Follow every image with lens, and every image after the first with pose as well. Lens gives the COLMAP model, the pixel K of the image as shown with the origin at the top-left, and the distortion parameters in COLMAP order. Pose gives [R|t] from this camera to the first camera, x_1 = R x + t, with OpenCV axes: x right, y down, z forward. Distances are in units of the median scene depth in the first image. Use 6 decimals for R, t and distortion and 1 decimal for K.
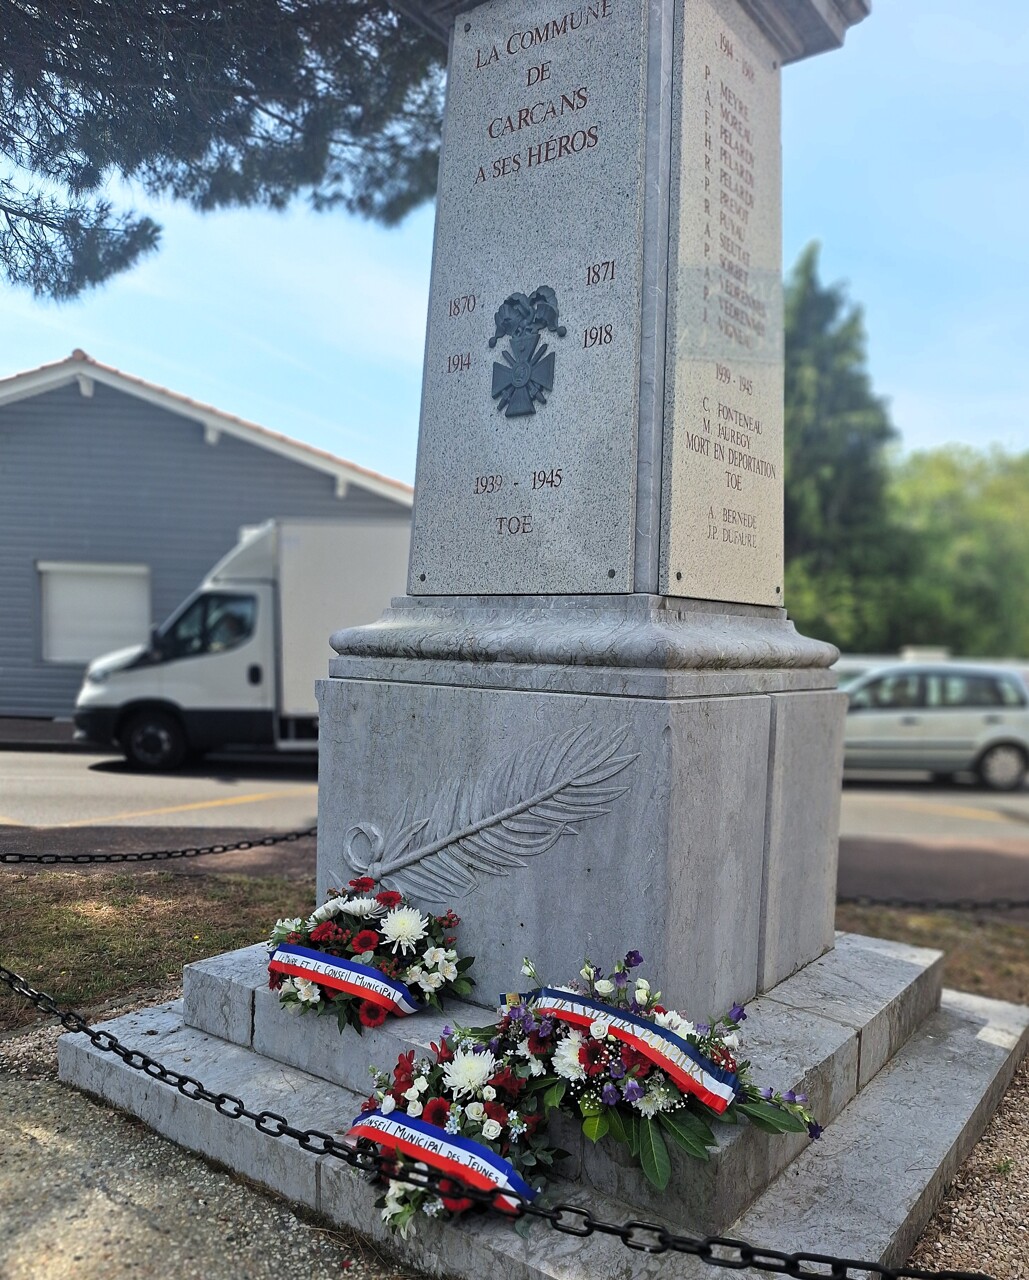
lens RADIAL K [[974.3, 0, 513.3], [0, 974.3, 771.1], [0, 0, 1]] dist [0.003511, -0.027700]
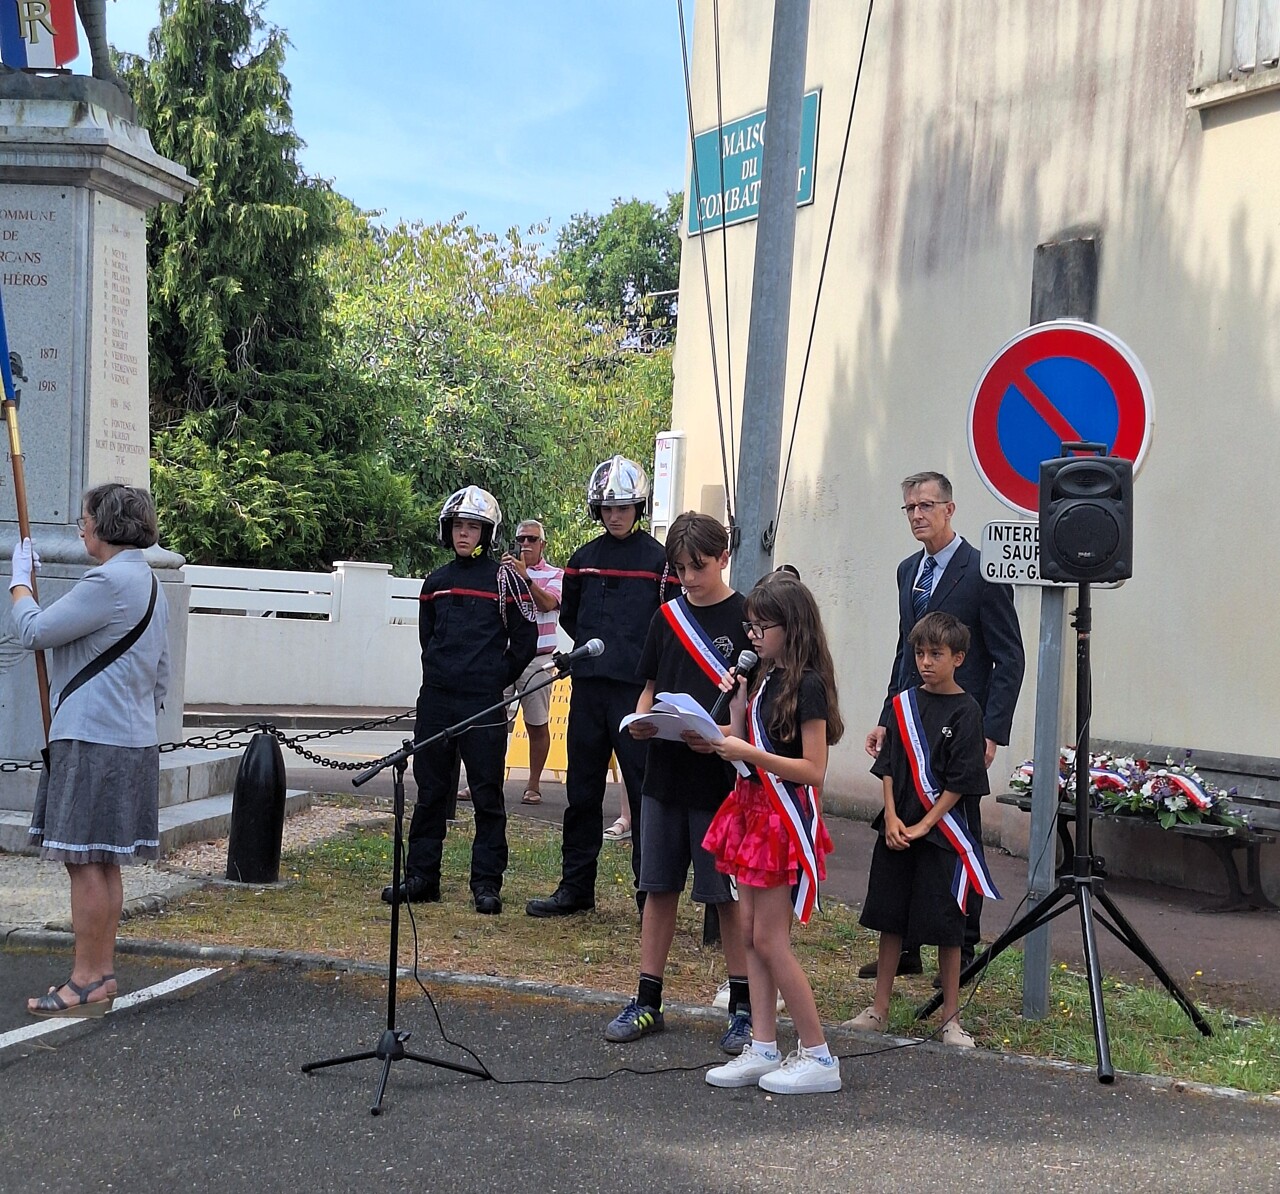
lens RADIAL K [[2567.2, 0, 645.8], [0, 2567.2, 628.6], [0, 0, 1]] dist [0.171674, 0.000000]
pose [[0.903202, 0.015919, 0.428920, -0.981106], [0.024303, 0.995812, -0.088134, 0.469879], [-0.428527, 0.090027, 0.899033, -3.833092]]
